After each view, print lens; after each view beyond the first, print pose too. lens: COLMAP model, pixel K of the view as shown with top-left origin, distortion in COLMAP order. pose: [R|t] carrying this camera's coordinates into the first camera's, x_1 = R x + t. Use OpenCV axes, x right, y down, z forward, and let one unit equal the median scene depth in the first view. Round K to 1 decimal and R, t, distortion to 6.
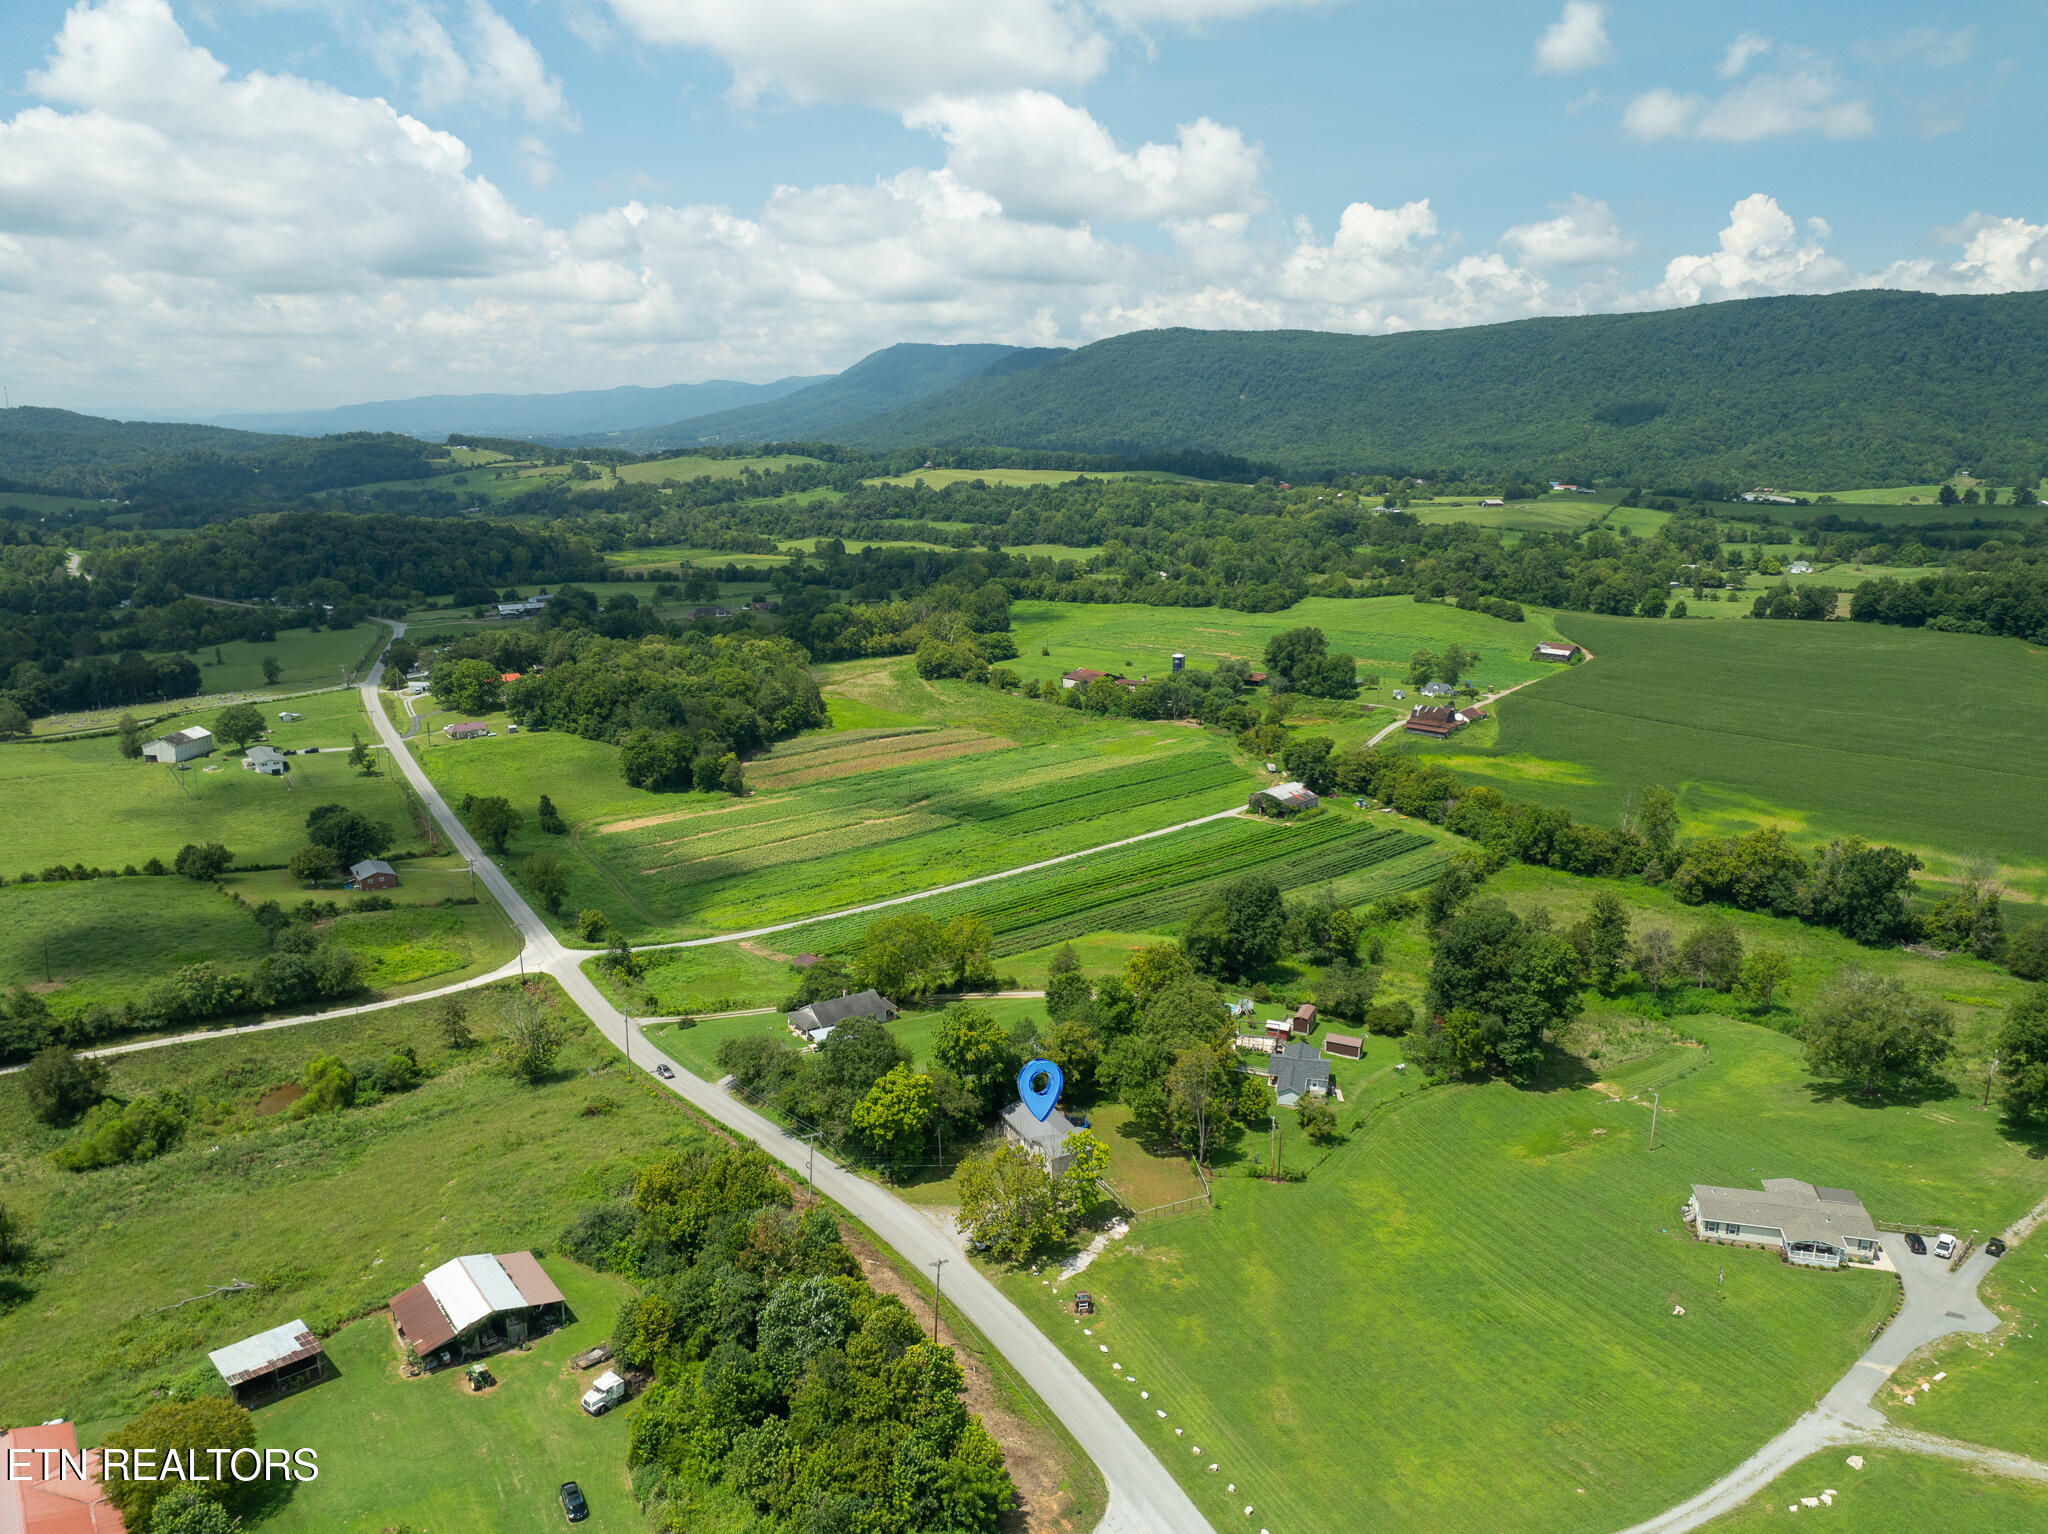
lens RADIAL K [[1447.8, 0, 1048.0], [0, 1447.8, 763.2], [0, 0, 1]] dist [-0.040047, 0.009340]
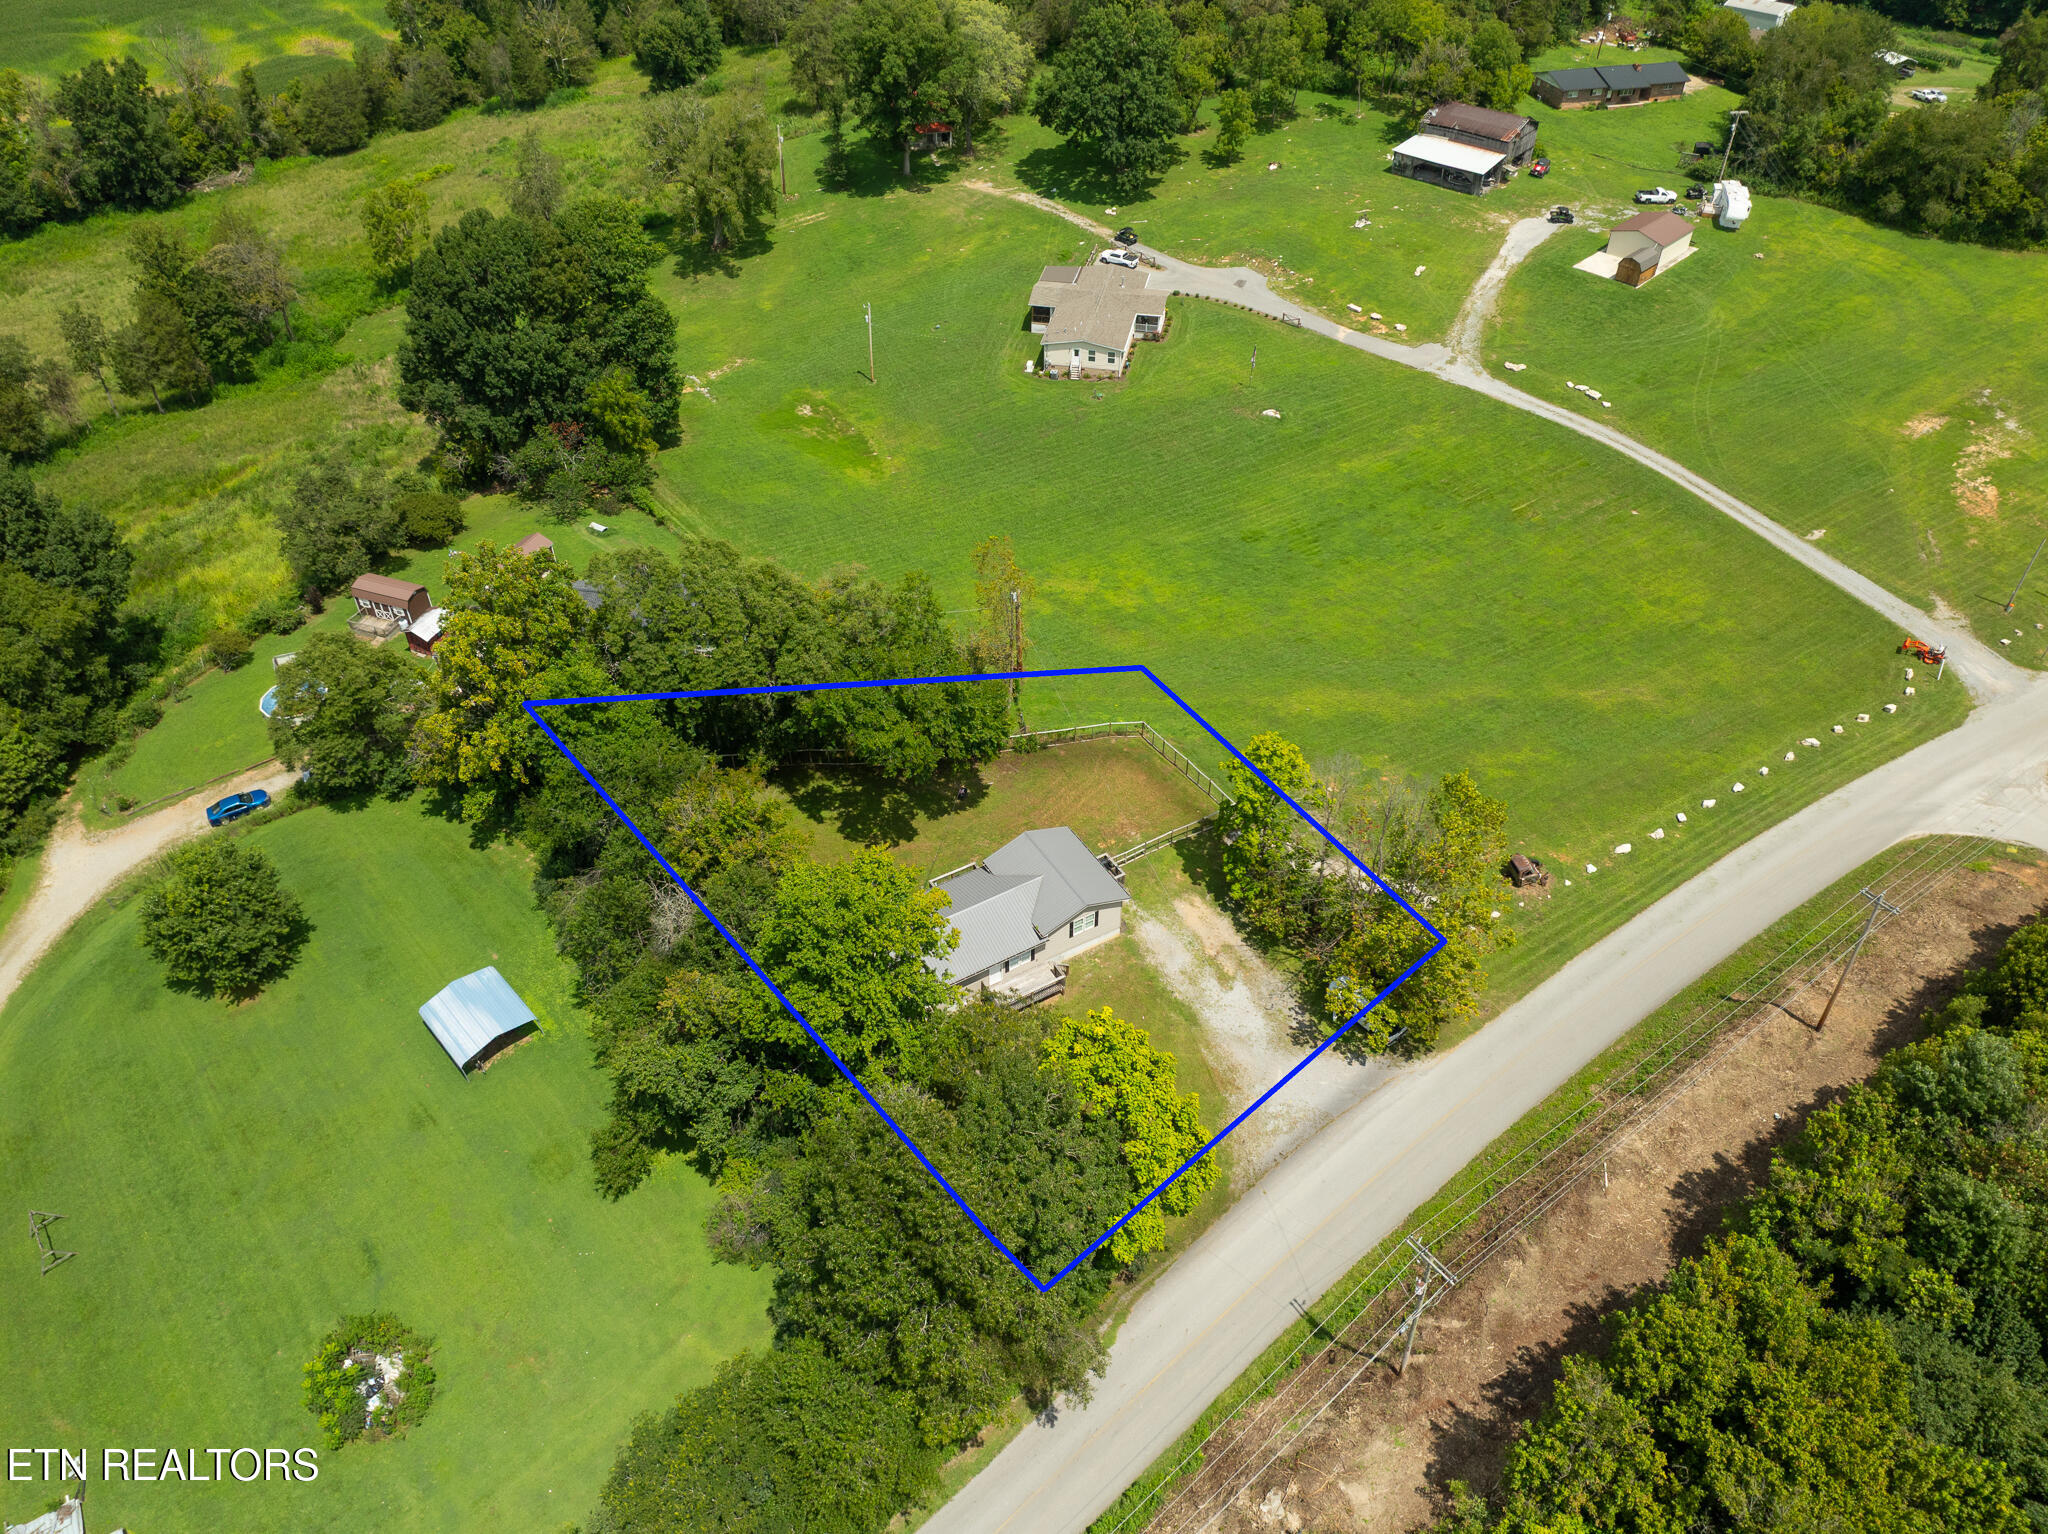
lens RADIAL K [[1437.8, 0, 1044.8], [0, 1437.8, 772.3], [0, 0, 1]] dist [-0.033542, -0.001419]
pose [[-0.076308, -0.668351, 0.739922, -0.217967], [0.224954, 0.711413, 0.665799, -0.050620], [-0.971377, 0.217254, 0.096062, 0.673720]]
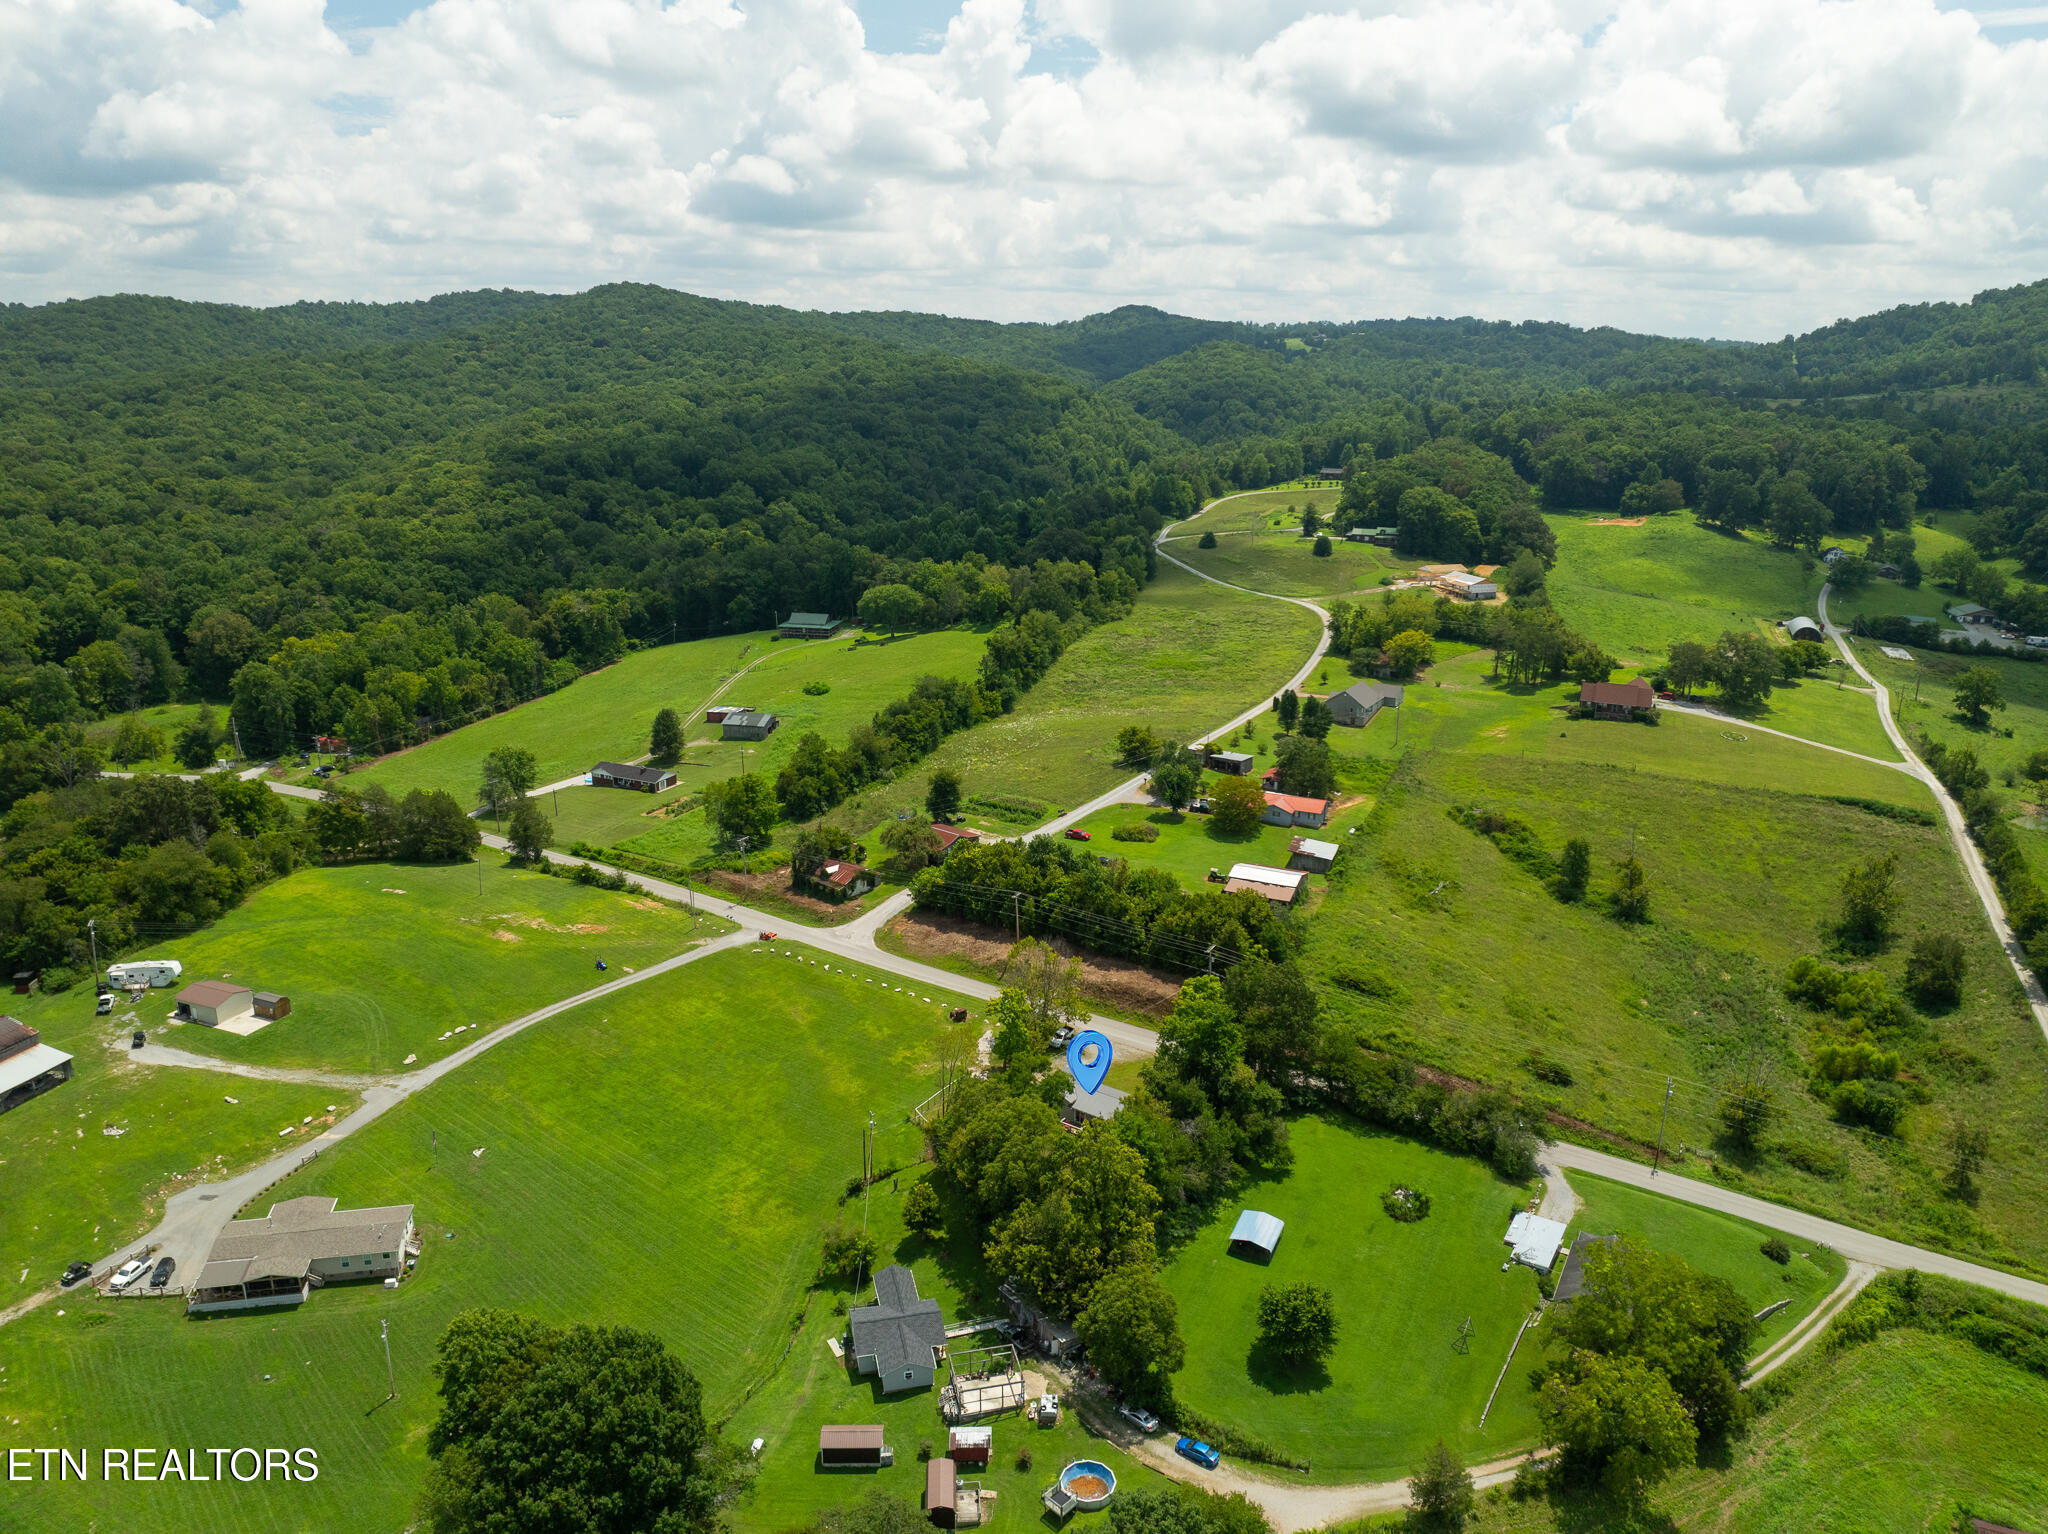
lens RADIAL K [[1447.8, 0, 1048.0], [0, 1447.8, 763.2], [0, 0, 1]] dist [-0.040047, 0.009340]
pose [[-0.887394, 0.115597, -0.446284, 0.312879], [-0.121744, 0.874927, 0.468702, -0.280583], [0.444646, 0.470256, -0.762331, 1.166133]]
